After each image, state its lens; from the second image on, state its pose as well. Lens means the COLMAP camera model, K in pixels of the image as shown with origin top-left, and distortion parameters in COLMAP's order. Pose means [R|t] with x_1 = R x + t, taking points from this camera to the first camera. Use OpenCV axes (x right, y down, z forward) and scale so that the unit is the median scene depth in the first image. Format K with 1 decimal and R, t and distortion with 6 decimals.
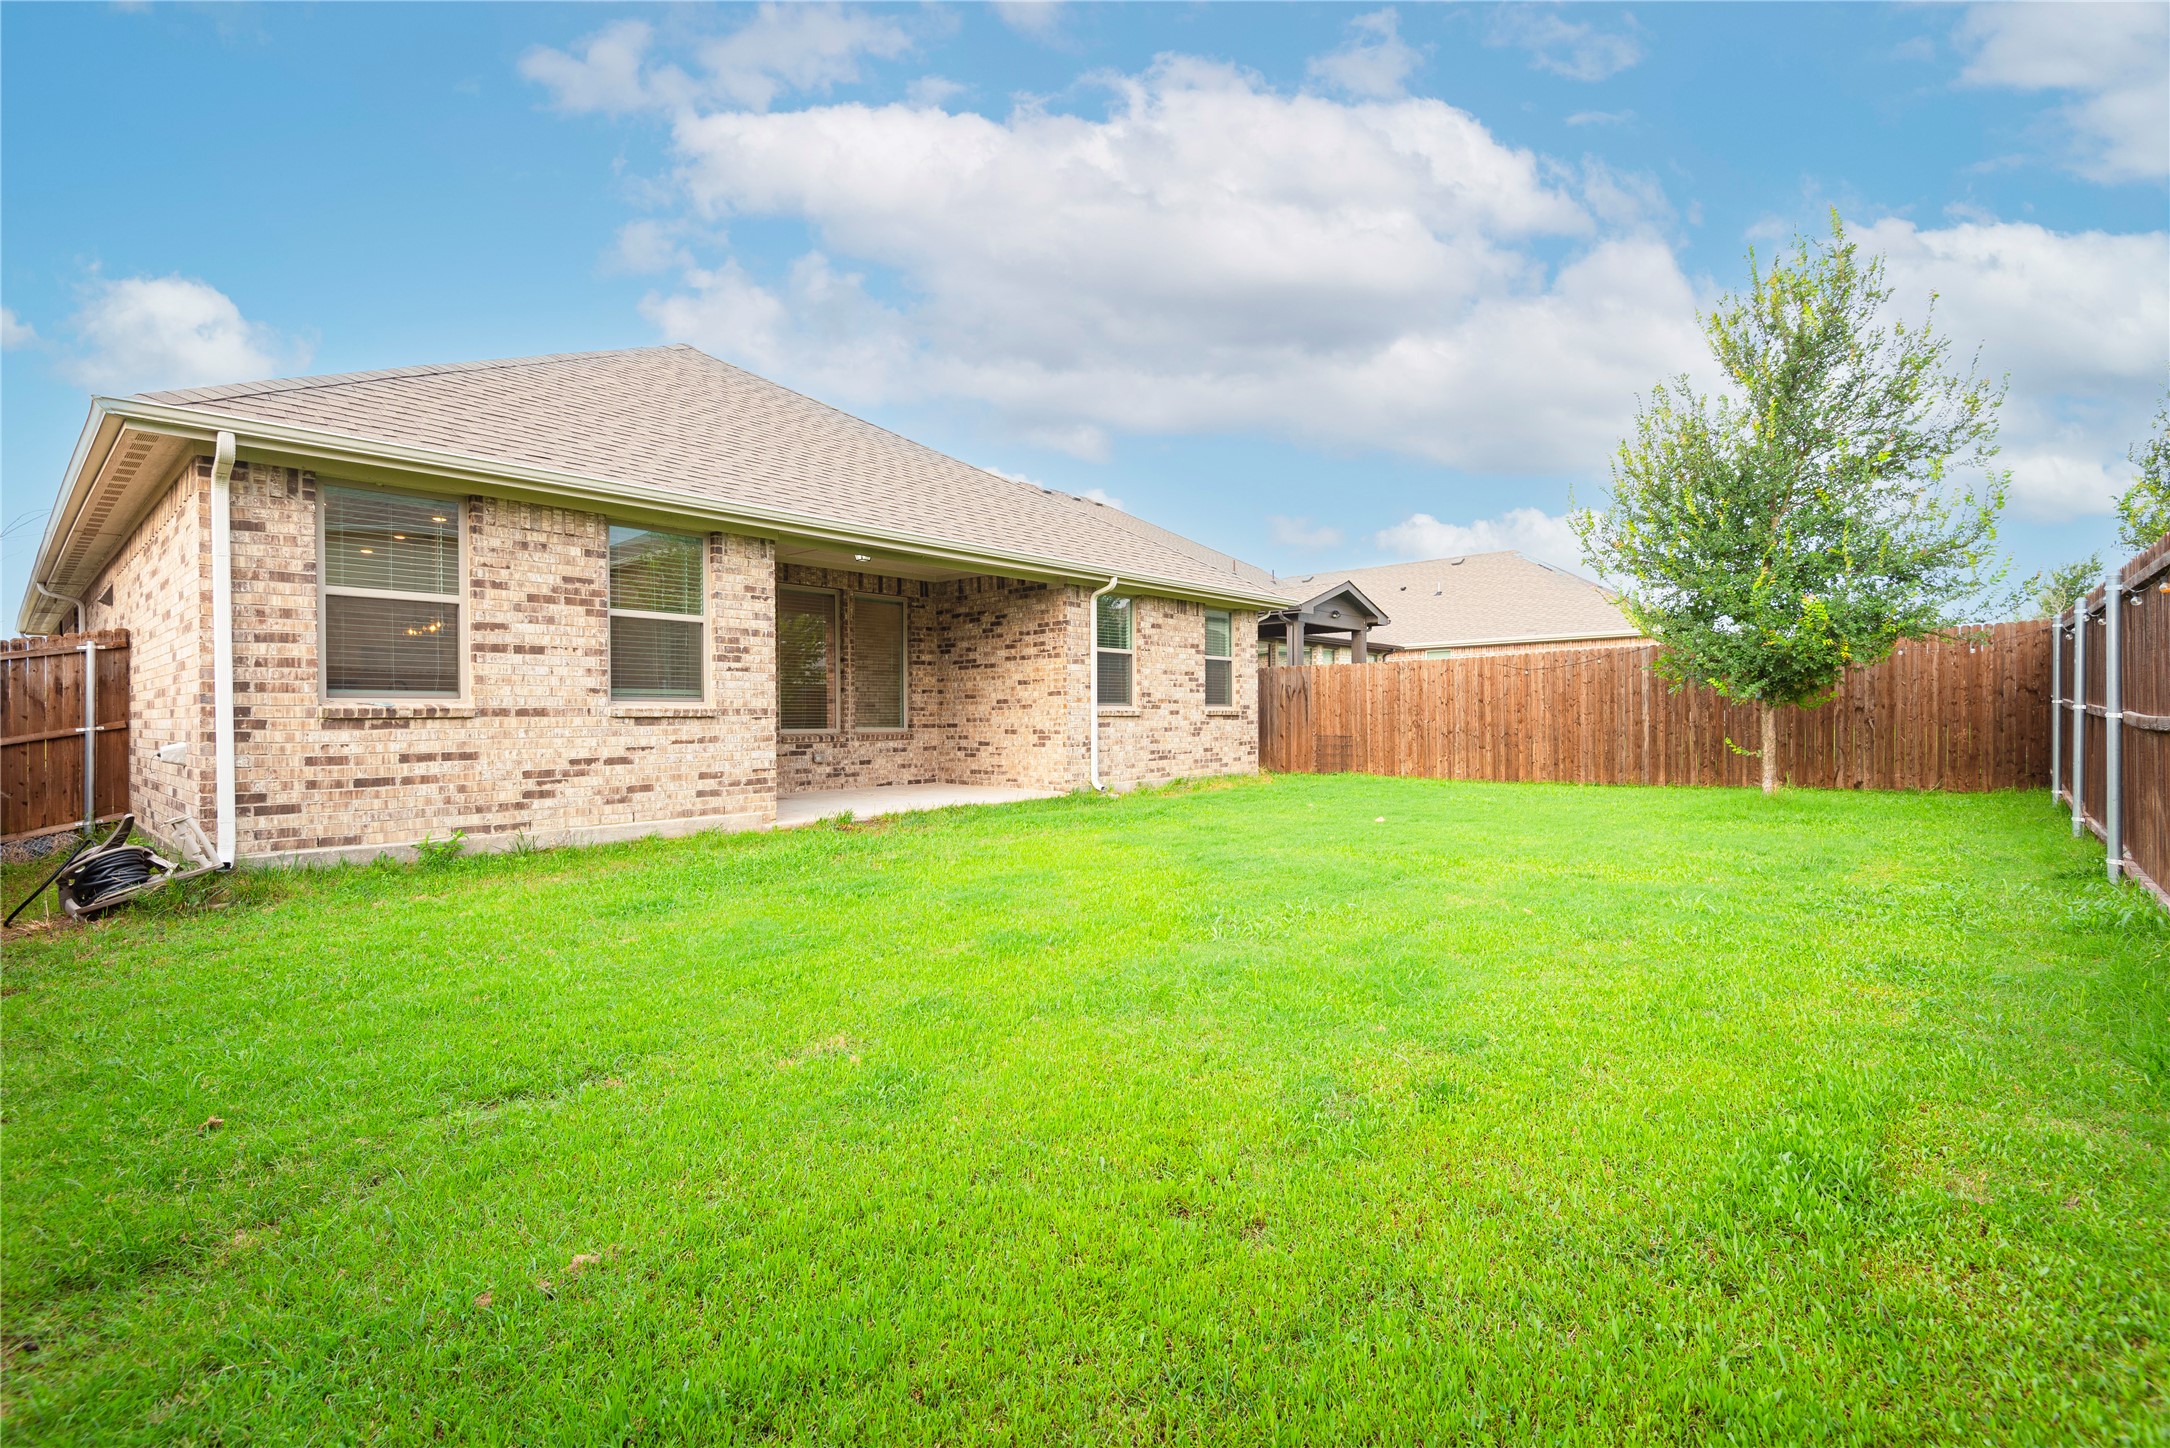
lens RADIAL K [[975.2, 0, 1088.8], [0, 975.2, 727.7], [0, 0, 1]] dist [0.024323, -0.015872]
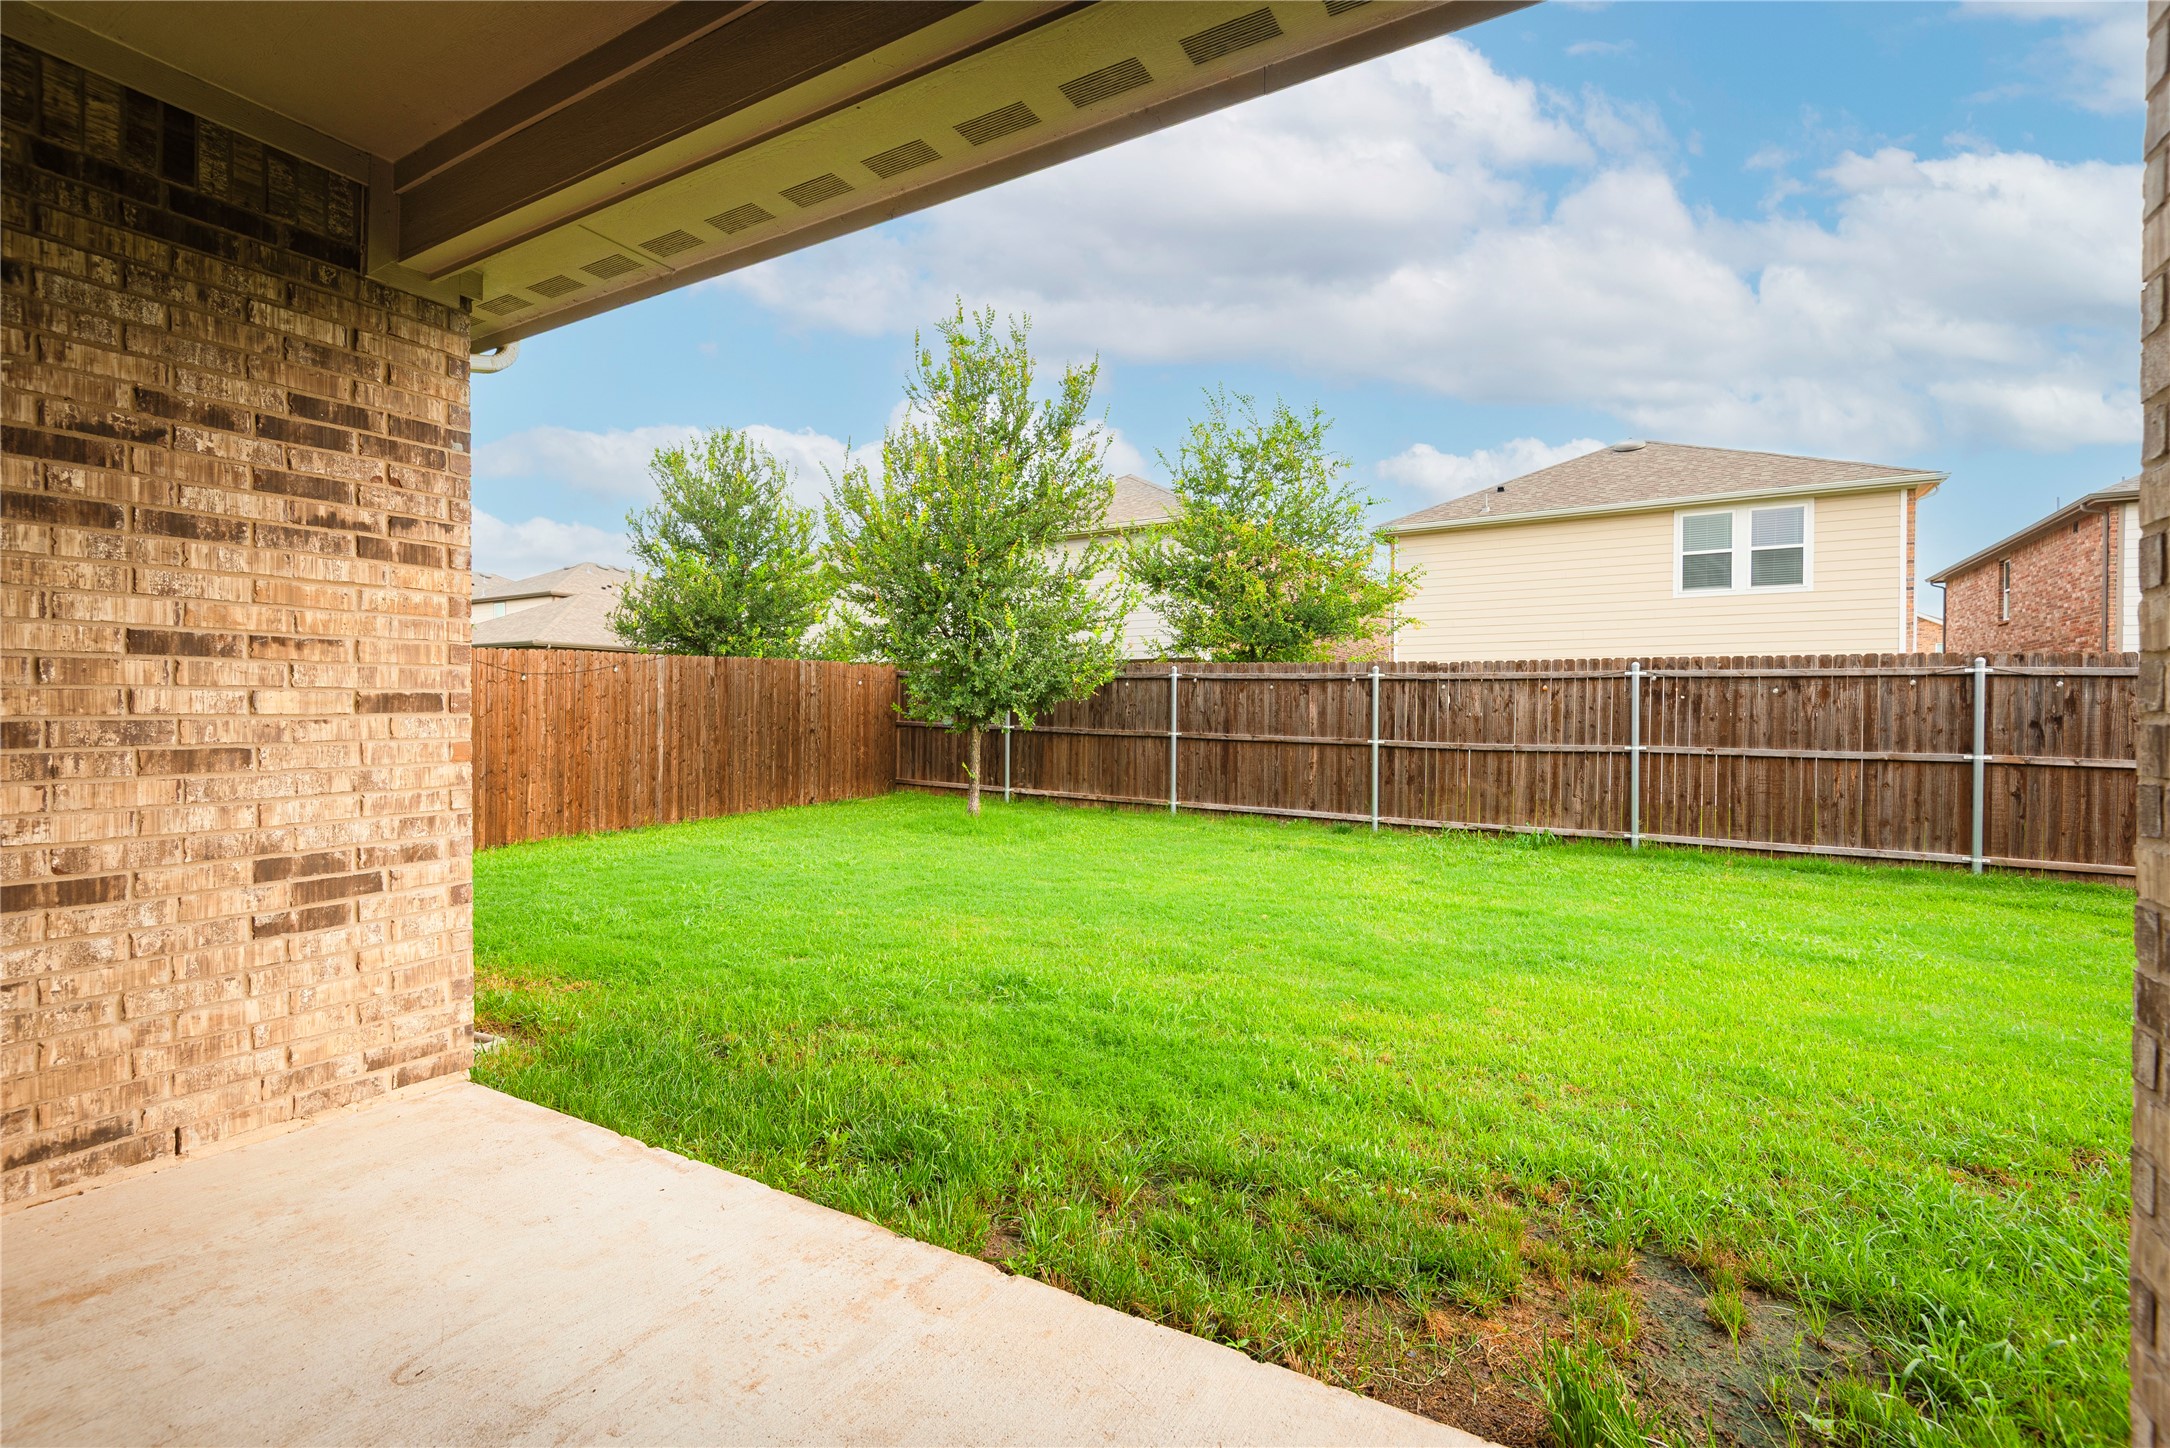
lens RADIAL K [[975.2, 0, 1079.1], [0, 975.2, 725.8], [0, 0, 1]] dist [0.024323, -0.015872]
pose [[-0.187530, -0.006376, 0.982238, -0.314409], [0.009424, 0.999921, 0.008290, -0.029146], [-0.982214, 0.010811, -0.187455, 0.862911]]
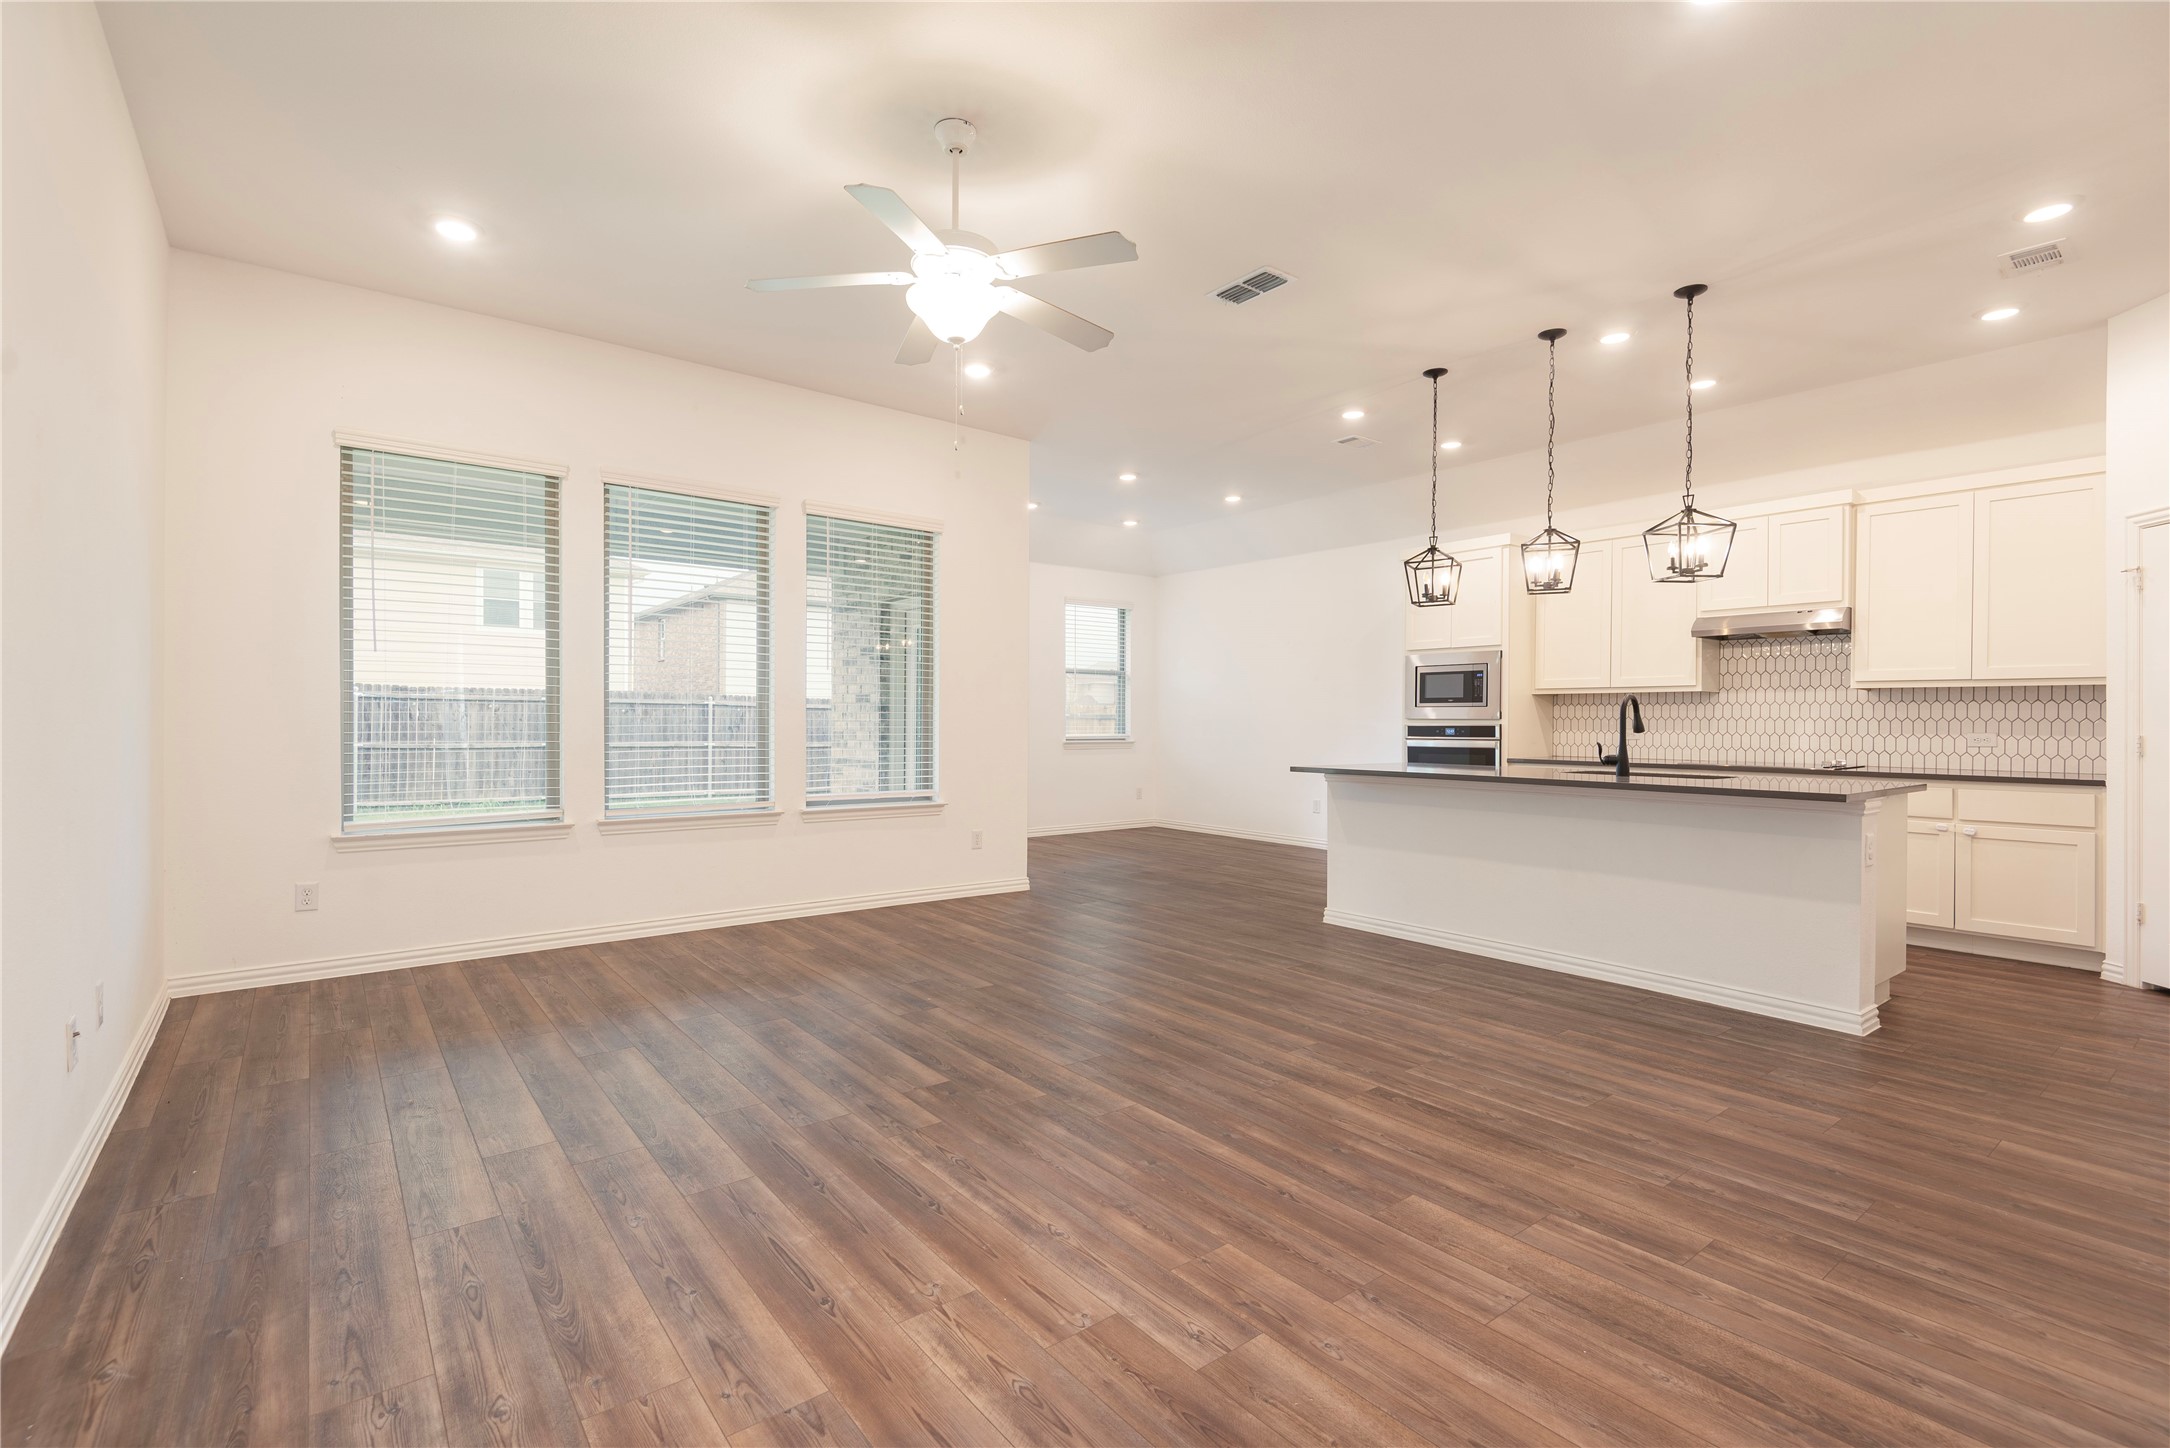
lens RADIAL K [[975.2, 0, 1074.4], [0, 975.2, 726.6], [0, 0, 1]] dist [0.024323, -0.015872]
pose [[-0.981772, -0.001460, 0.190056, -0.545774], [0.001429, 0.999886, 0.015062, -0.040872], [-0.190056, 0.015059, -0.981658, 1.391901]]
